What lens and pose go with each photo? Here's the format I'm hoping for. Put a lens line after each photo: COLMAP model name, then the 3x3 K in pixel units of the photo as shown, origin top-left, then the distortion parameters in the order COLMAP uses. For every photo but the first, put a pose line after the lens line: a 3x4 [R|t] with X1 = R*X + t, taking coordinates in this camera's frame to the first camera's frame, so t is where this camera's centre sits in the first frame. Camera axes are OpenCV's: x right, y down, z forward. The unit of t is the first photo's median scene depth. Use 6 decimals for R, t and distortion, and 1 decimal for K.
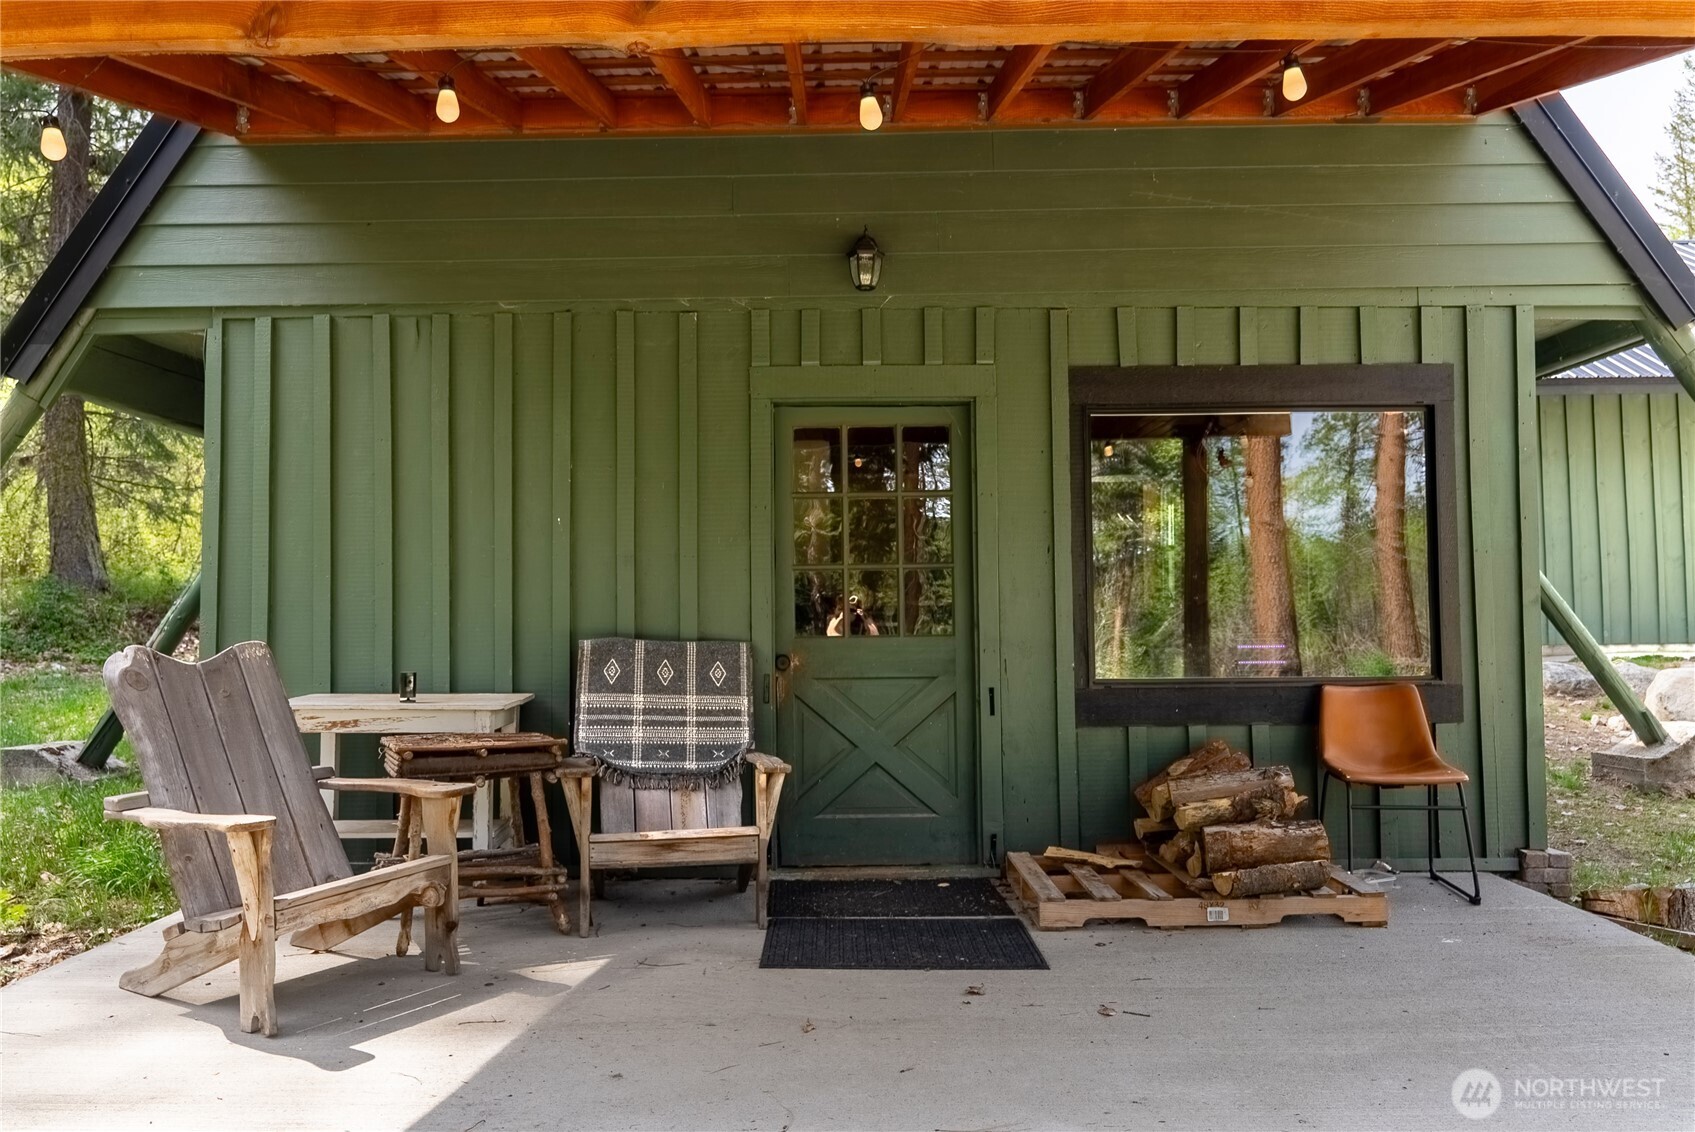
lens RADIAL K [[1205.6, 0, 847.5], [0, 1205.6, 566.0], [0, 0, 1]] dist [-0.000011, -0.000064]
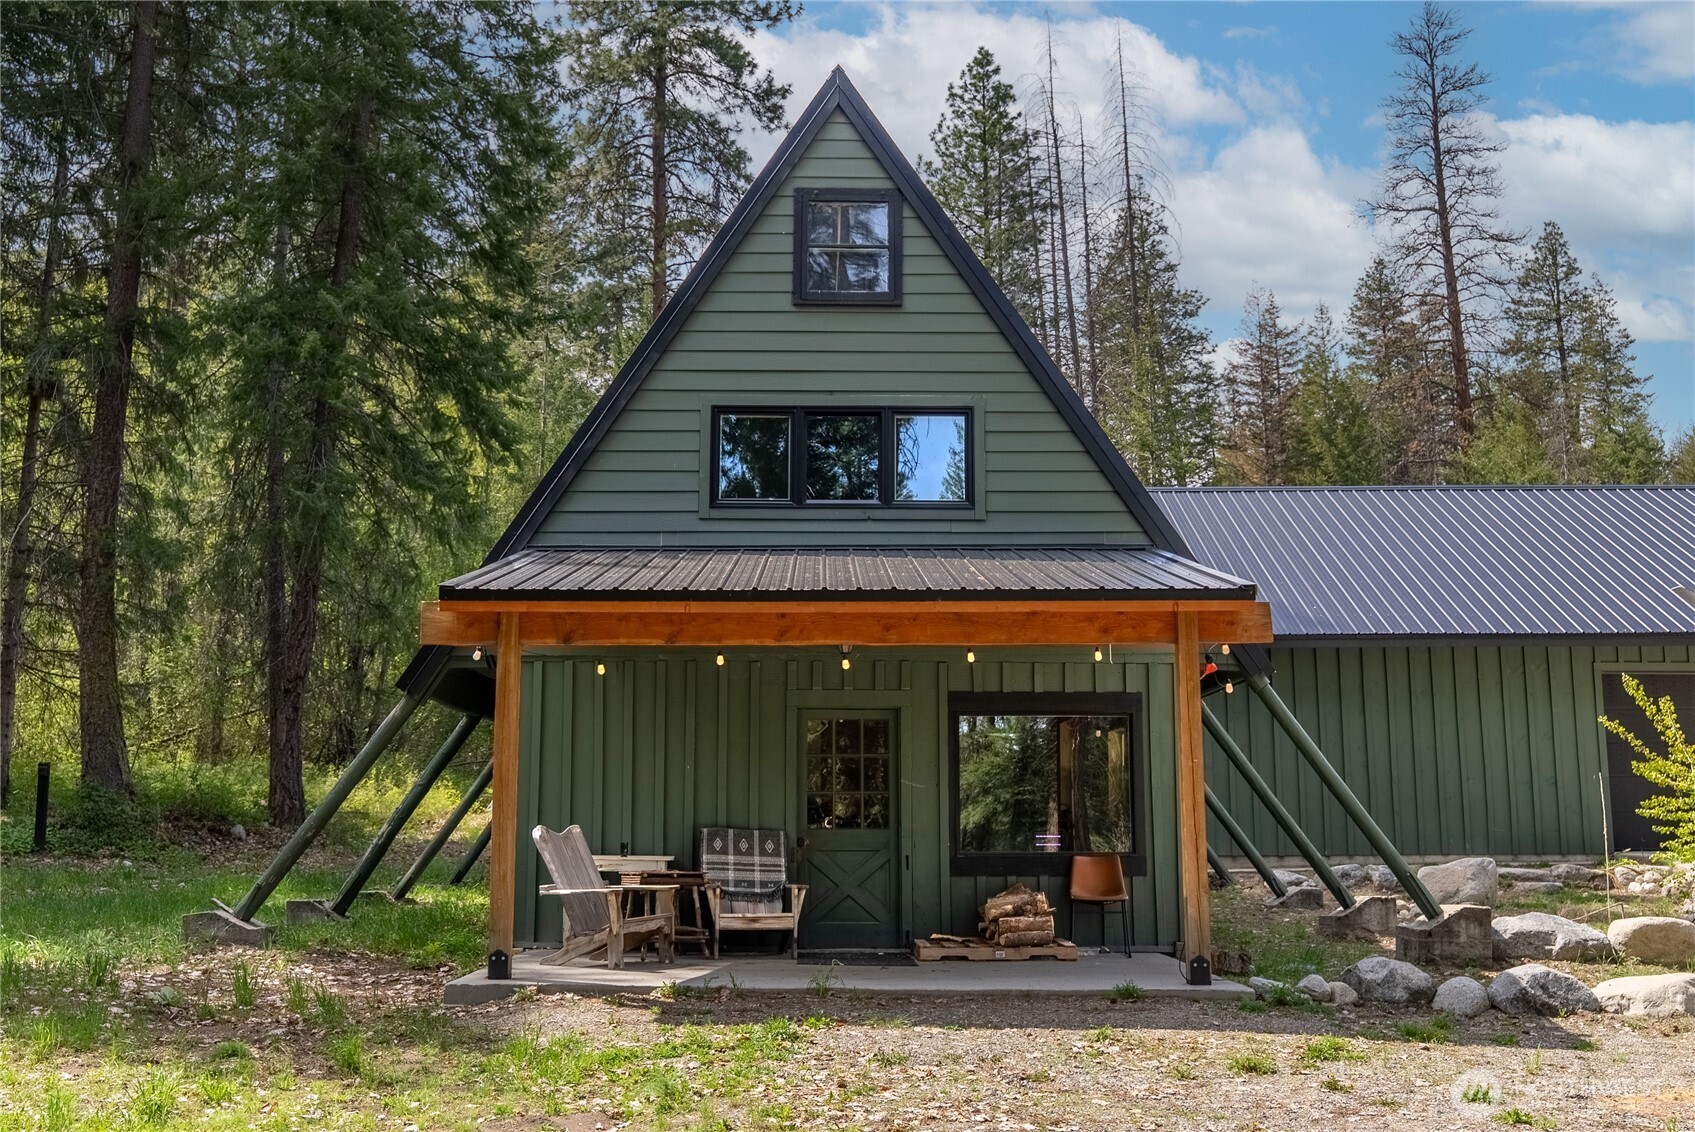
lens RADIAL K [[1621.3, 0, 843.3], [0, 1621.3, 588.9], [0, 0, 1]] dist [-0.002073, 0.104881]
pose [[0.999880, 0.012257, 0.009523, -0.016199], [-0.011175, 0.994266, -0.106347, -0.051698], [-0.010772, 0.106227, 0.994283, -1.760528]]
